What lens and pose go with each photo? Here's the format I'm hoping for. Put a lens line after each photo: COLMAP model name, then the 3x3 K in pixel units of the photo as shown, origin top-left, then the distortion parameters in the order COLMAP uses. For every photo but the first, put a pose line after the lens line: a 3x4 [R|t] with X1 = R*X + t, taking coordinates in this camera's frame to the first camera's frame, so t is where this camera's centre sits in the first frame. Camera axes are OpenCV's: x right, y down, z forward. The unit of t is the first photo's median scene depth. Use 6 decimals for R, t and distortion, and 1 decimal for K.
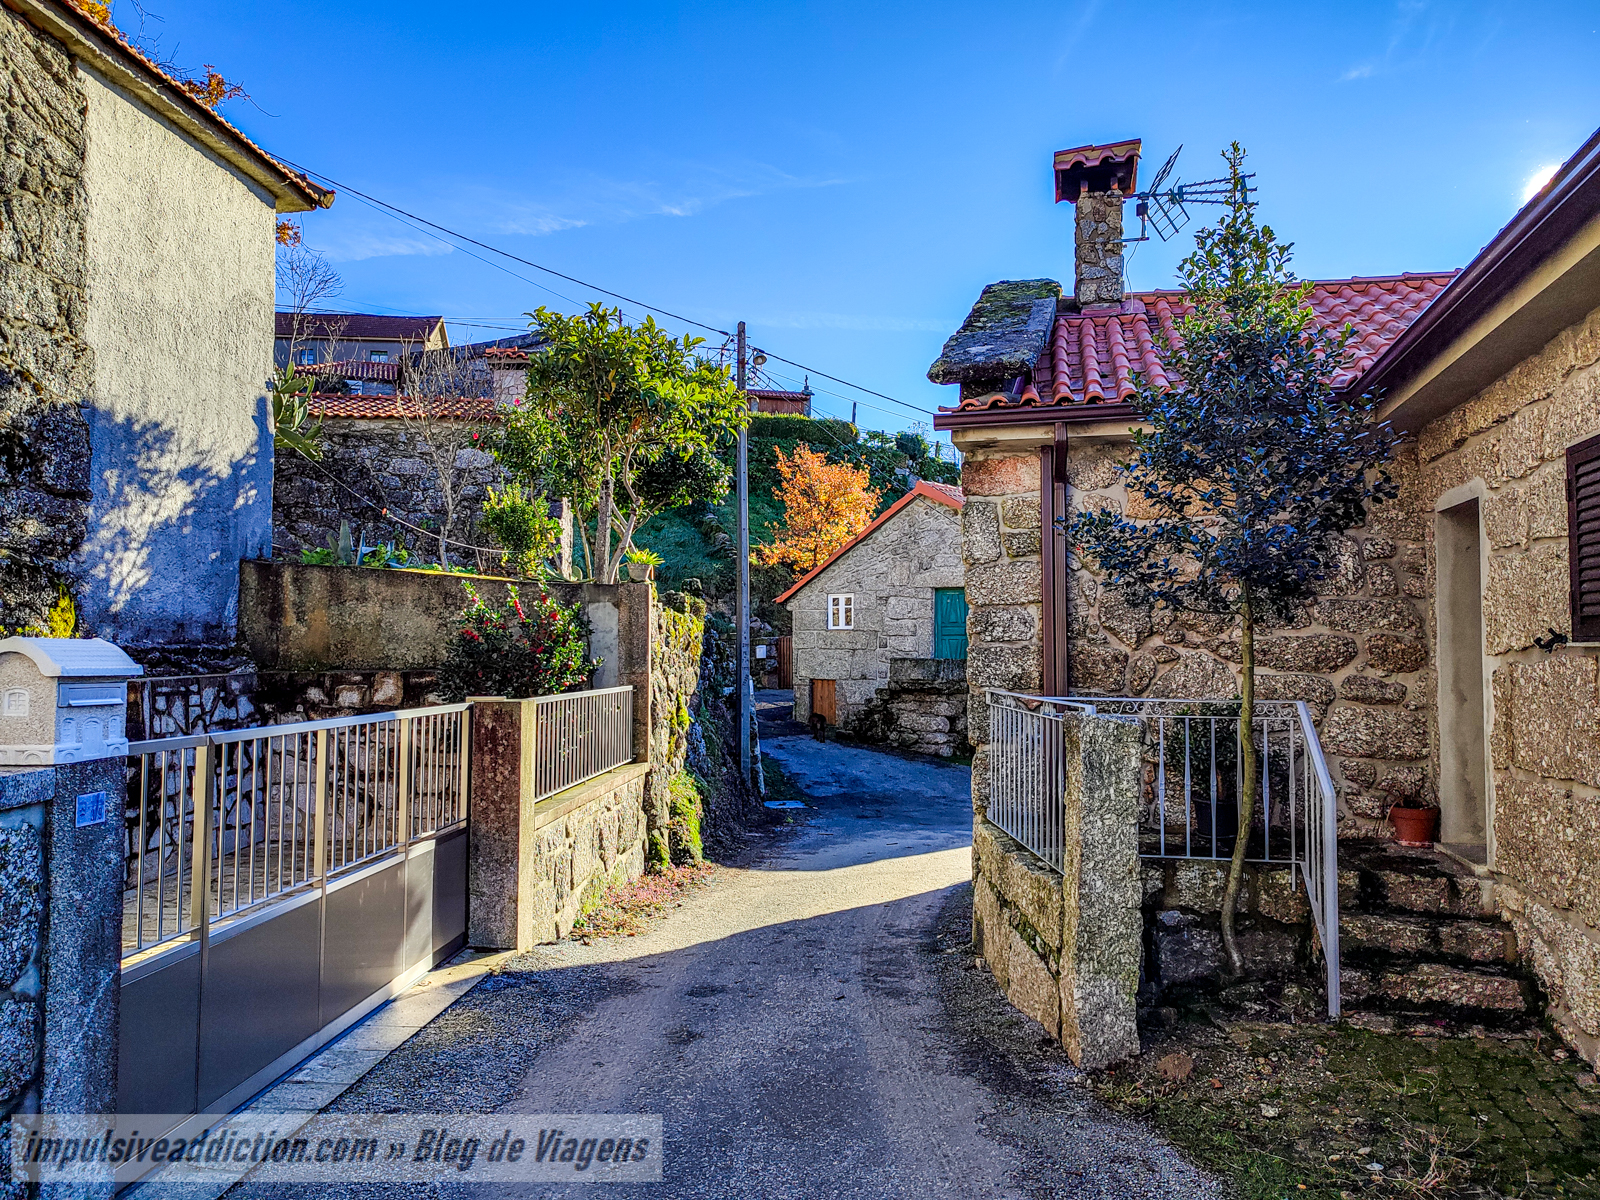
lens RADIAL K [[1132.0, 0, 799.9], [0, 1132.0, 598.5], [0, 0, 1]] dist [-0.008925, -0.000119]
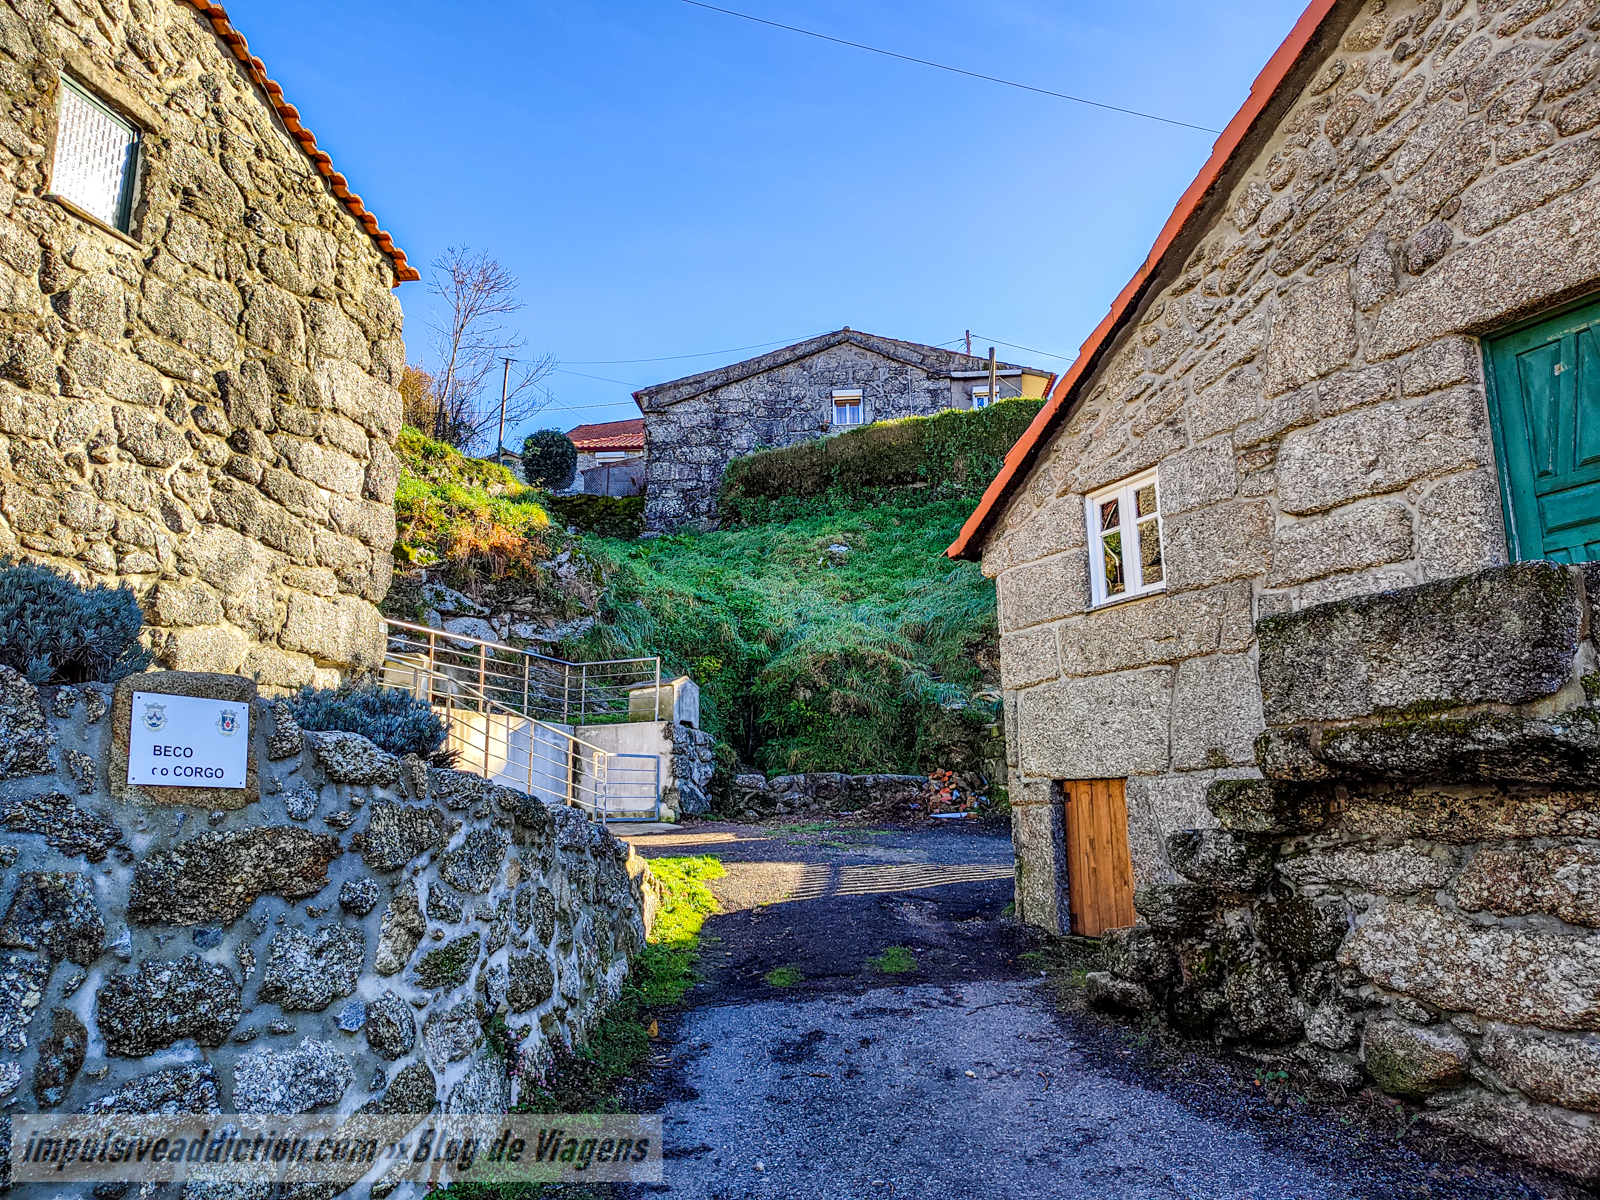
lens RADIAL K [[1132.0, 0, 799.6], [0, 1132.0, 604.2], [0, 0, 1]] dist [-0.008925, -0.000119]
pose [[0.903388, -0.096957, -0.417718, 0.085131], [0.036308, 0.987900, -0.150781, 0.072494], [0.427283, 0.121048, 0.895978, 0.744011]]
